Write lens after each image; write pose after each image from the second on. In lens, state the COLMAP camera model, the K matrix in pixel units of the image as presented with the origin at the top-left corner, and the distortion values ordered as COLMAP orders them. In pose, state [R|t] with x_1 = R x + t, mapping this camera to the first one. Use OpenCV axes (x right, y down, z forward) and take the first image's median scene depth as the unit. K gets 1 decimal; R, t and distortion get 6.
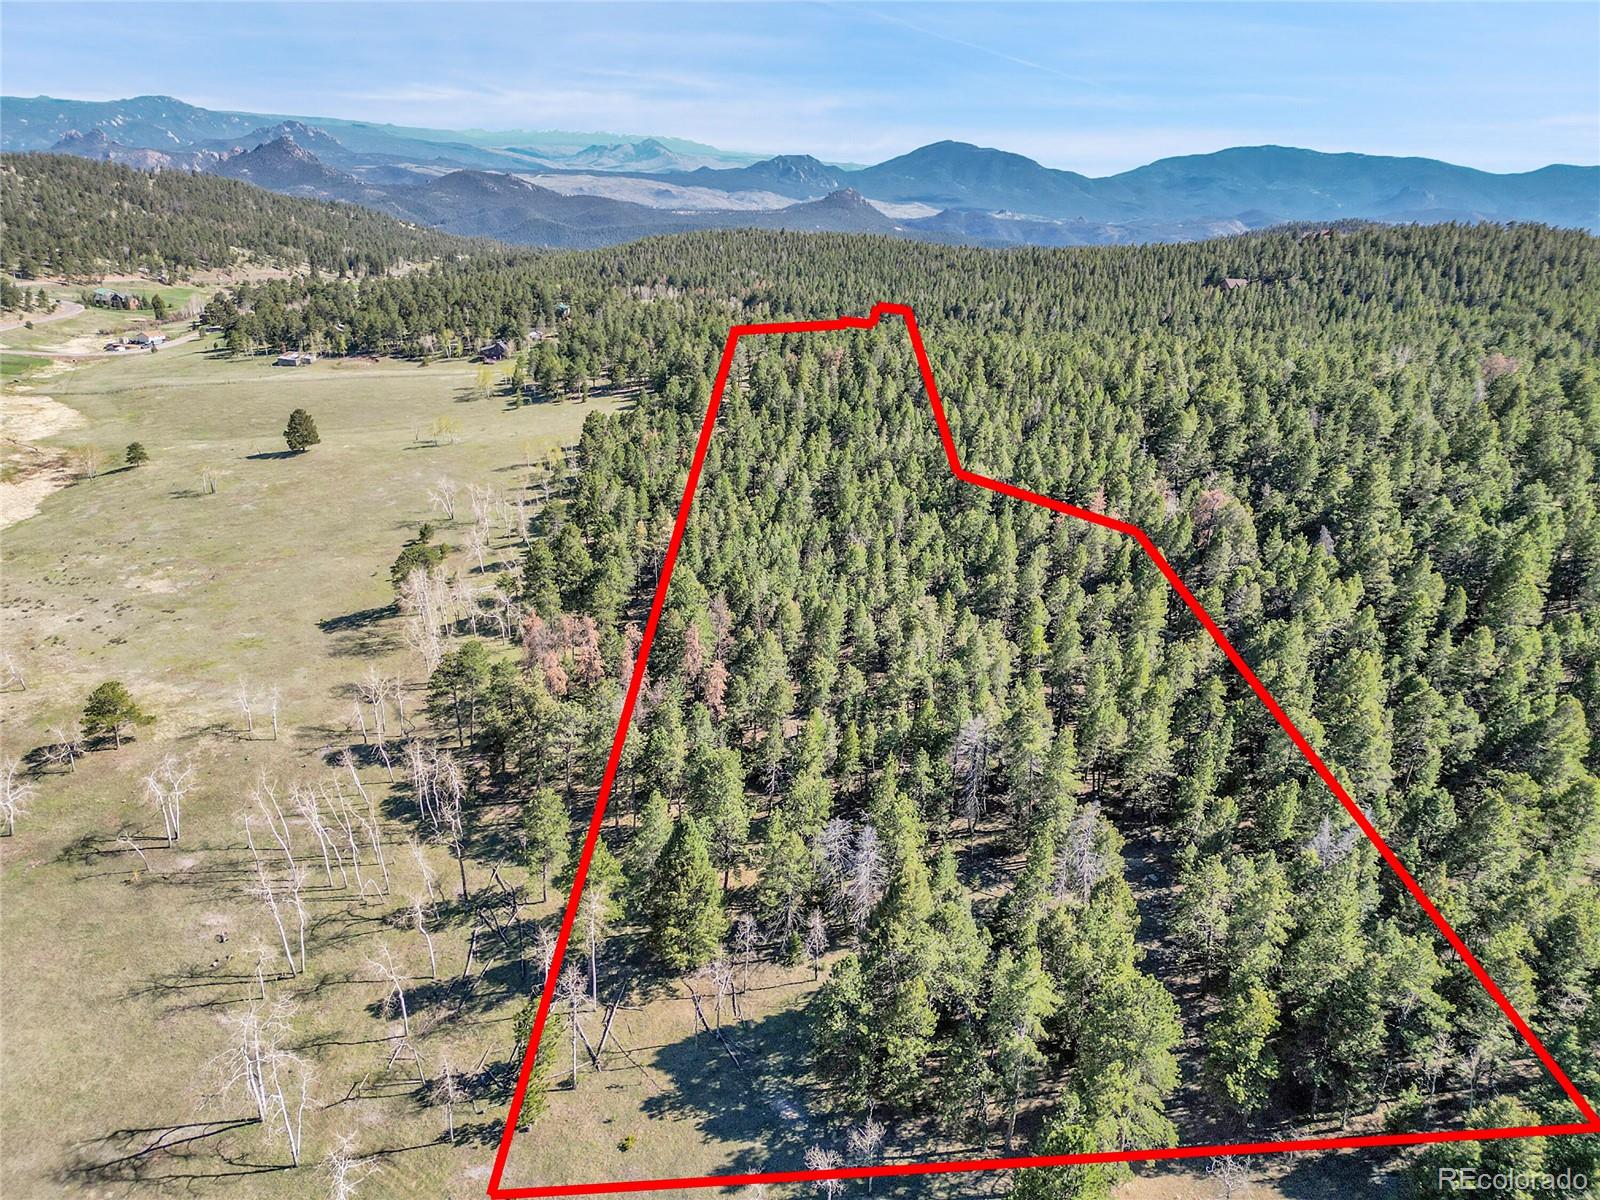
lens RADIAL K [[1110.6, 0, 800.5], [0, 1110.6, 609.0], [0, 0, 1]] dist [0.084568, -0.078156]
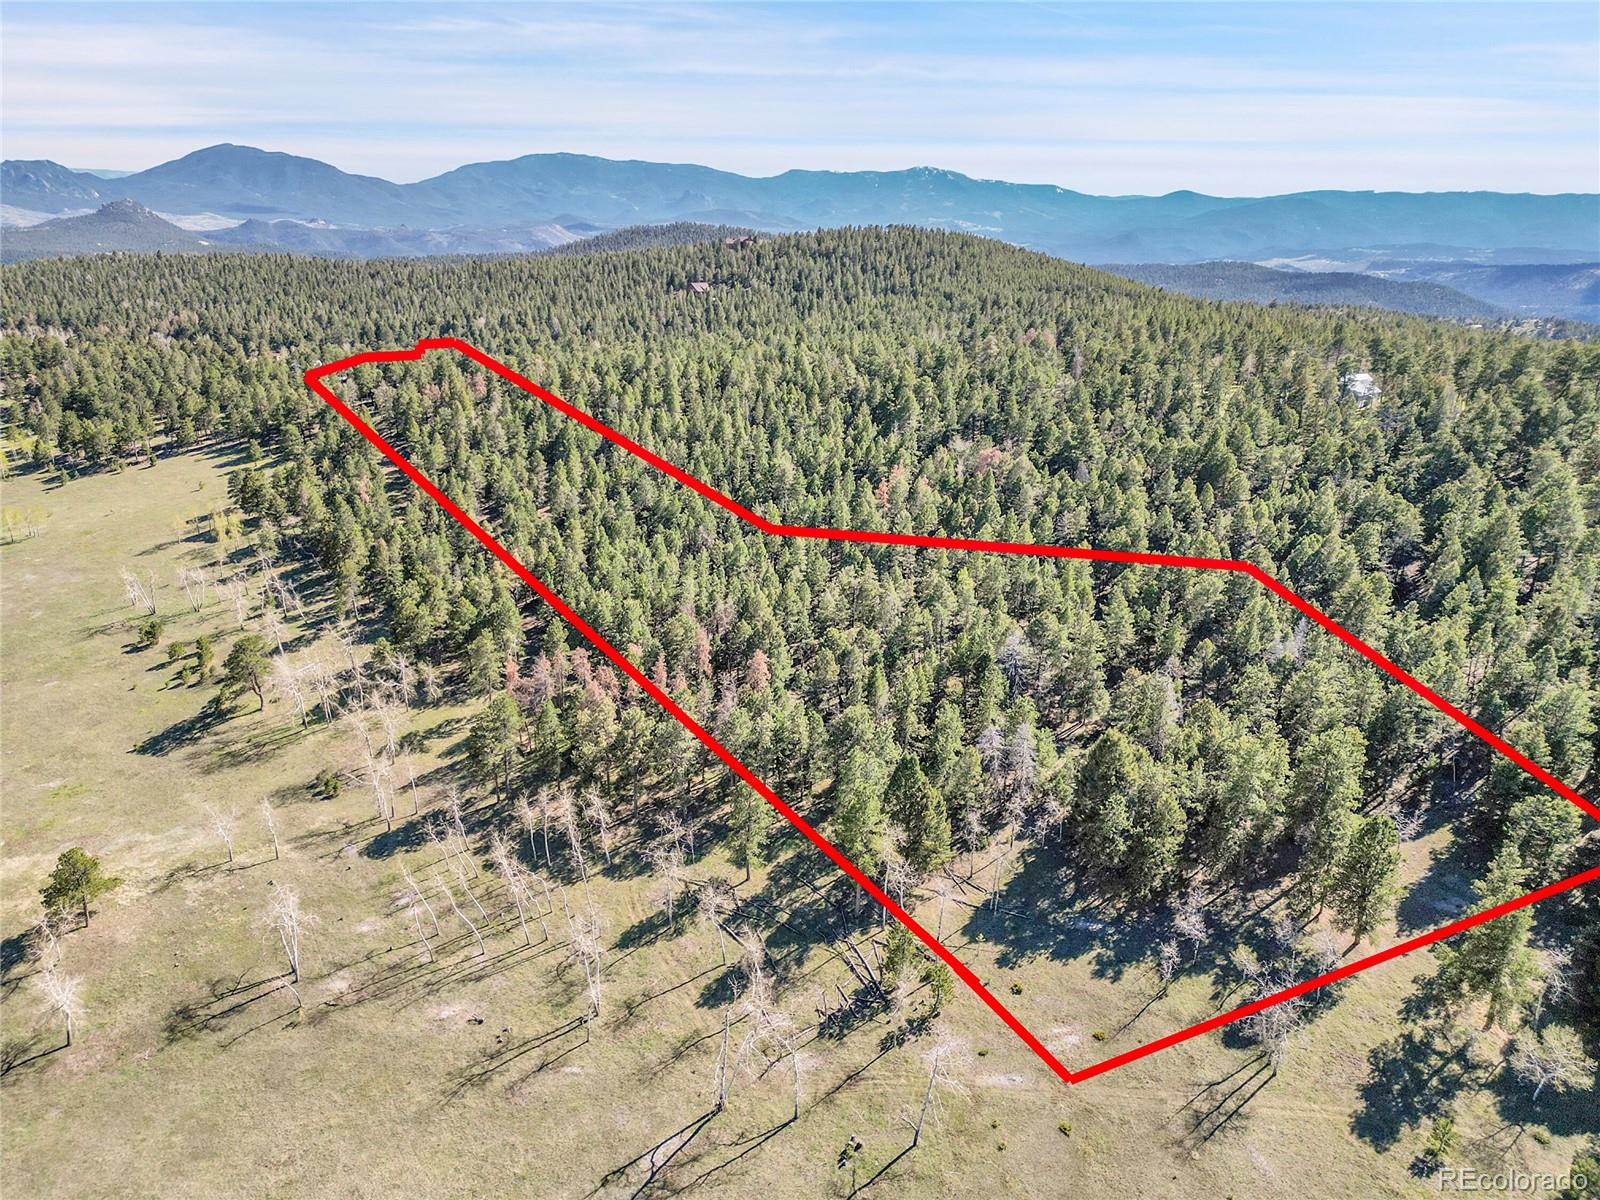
lens RADIAL K [[1110.6, 0, 800.5], [0, 1110.6, 609.0], [0, 0, 1]] dist [0.084568, -0.078156]
pose [[0.845471, -0.208605, 0.491591, -0.109174], [0.210755, 0.976167, 0.051764, -0.008035], [-0.490674, 0.059841, 0.869286, -0.001906]]
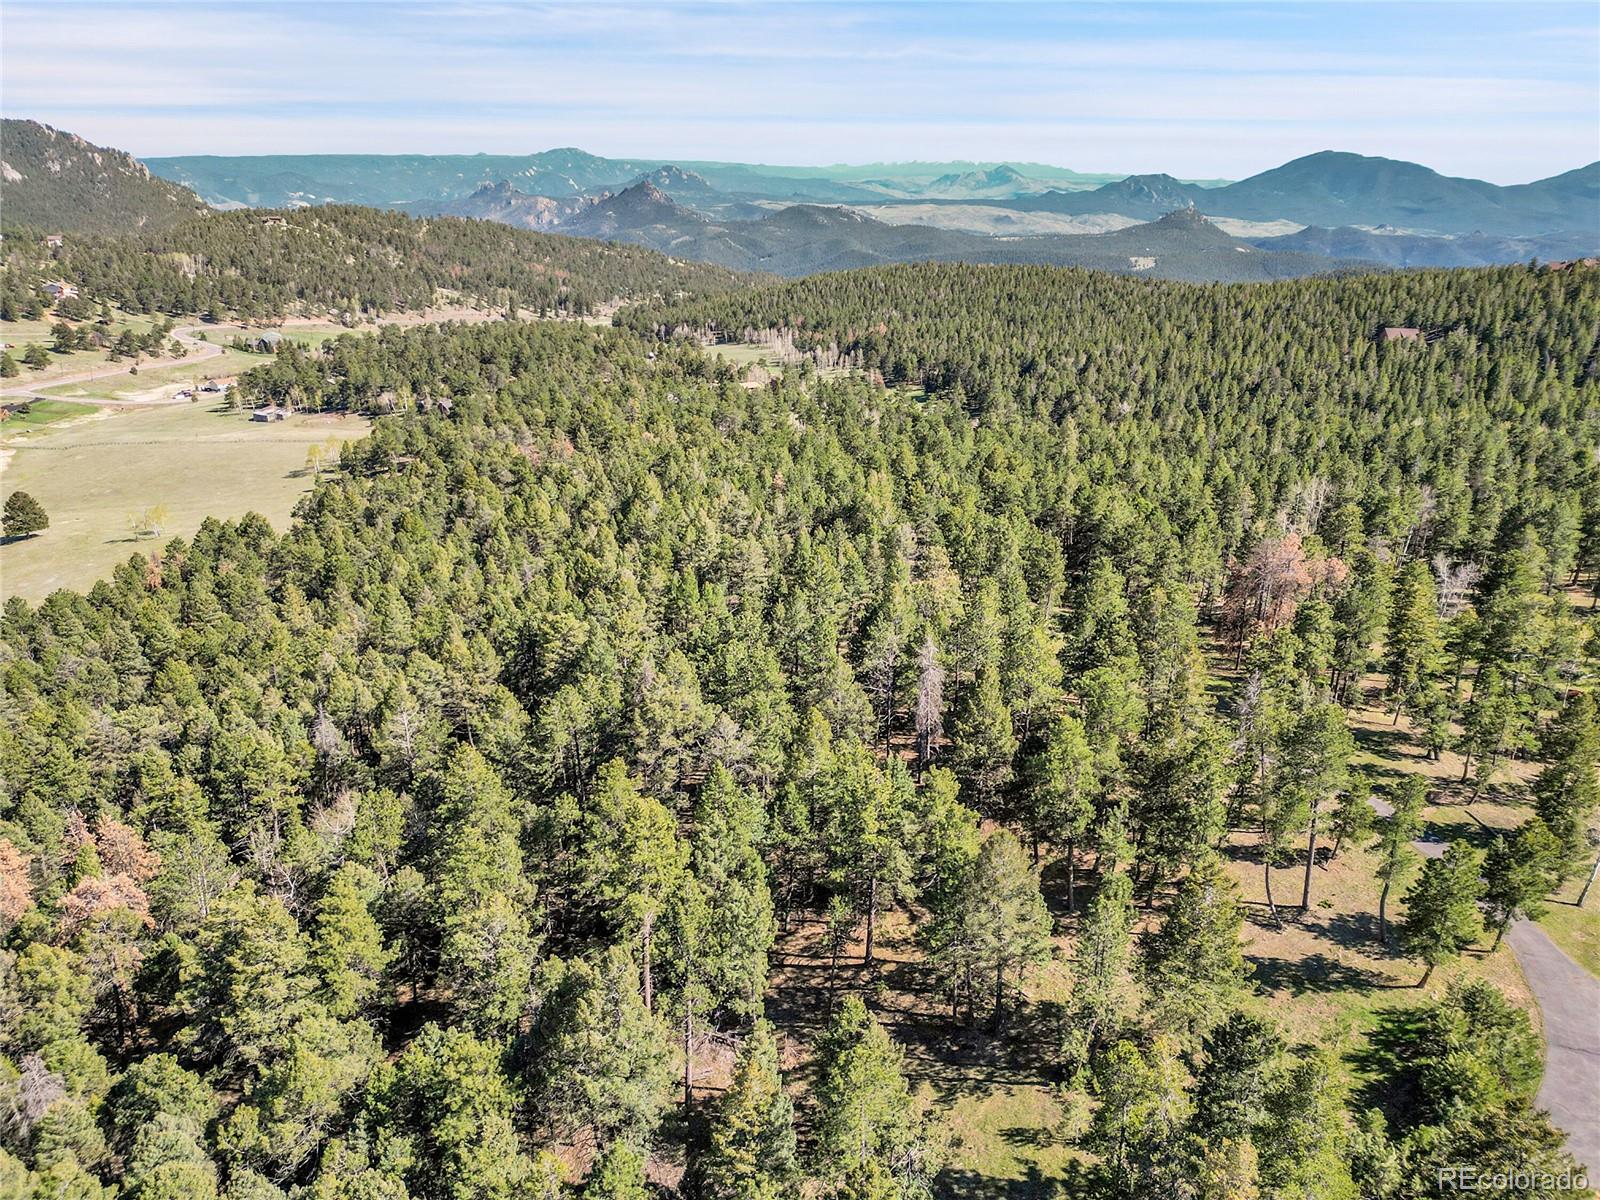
lens RADIAL K [[1110.6, 0, 800.5], [0, 1110.6, 609.0], [0, 0, 1]] dist [0.084568, -0.078156]
pose [[0.956527, 0.072631, -0.282457, 0.173207], [-0.078528, 0.996866, -0.009599, -0.052970], [0.280874, 0.031362, 0.959232, 0.134181]]
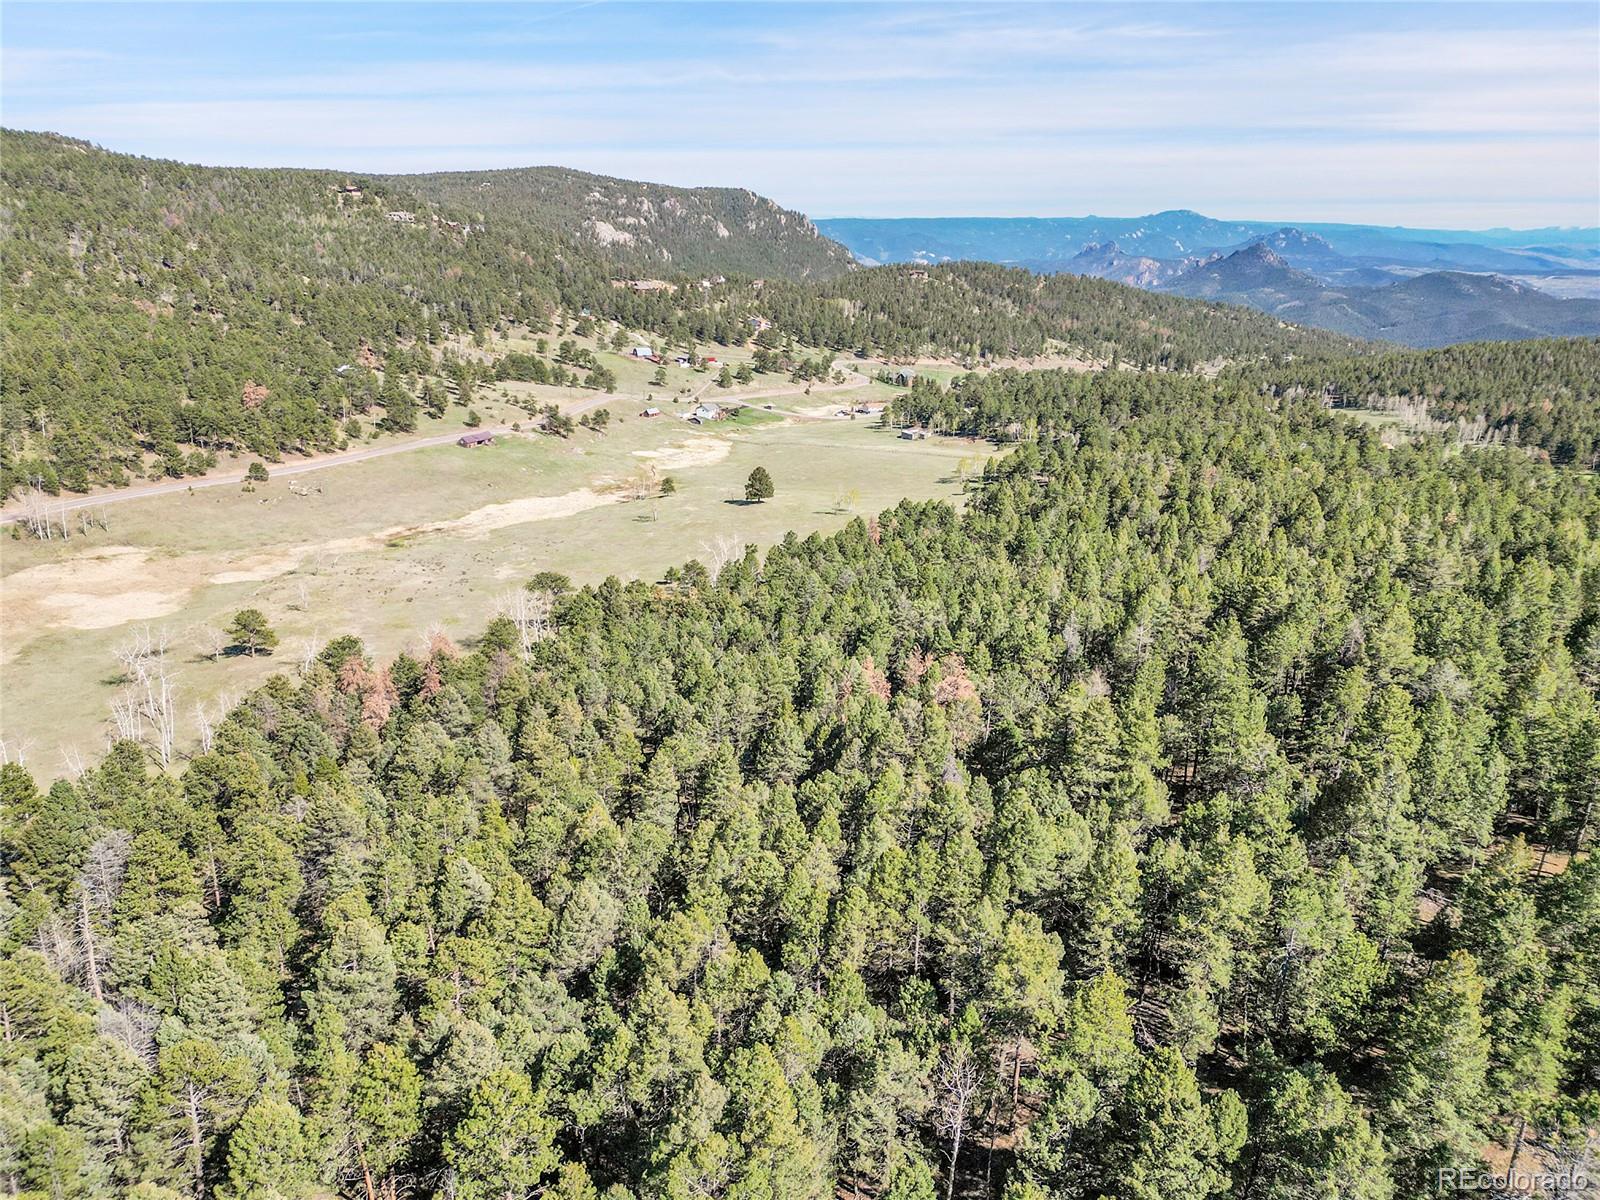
lens RADIAL K [[1110.6, 0, 800.5], [0, 1110.6, 609.0], [0, 0, 1]] dist [0.084568, -0.078156]
pose [[0.704188, 0.208261, -0.678783, 0.171522], [-0.262824, 0.964563, 0.023282, -0.030682], [0.659578, 0.162005, 0.733970, 0.085482]]
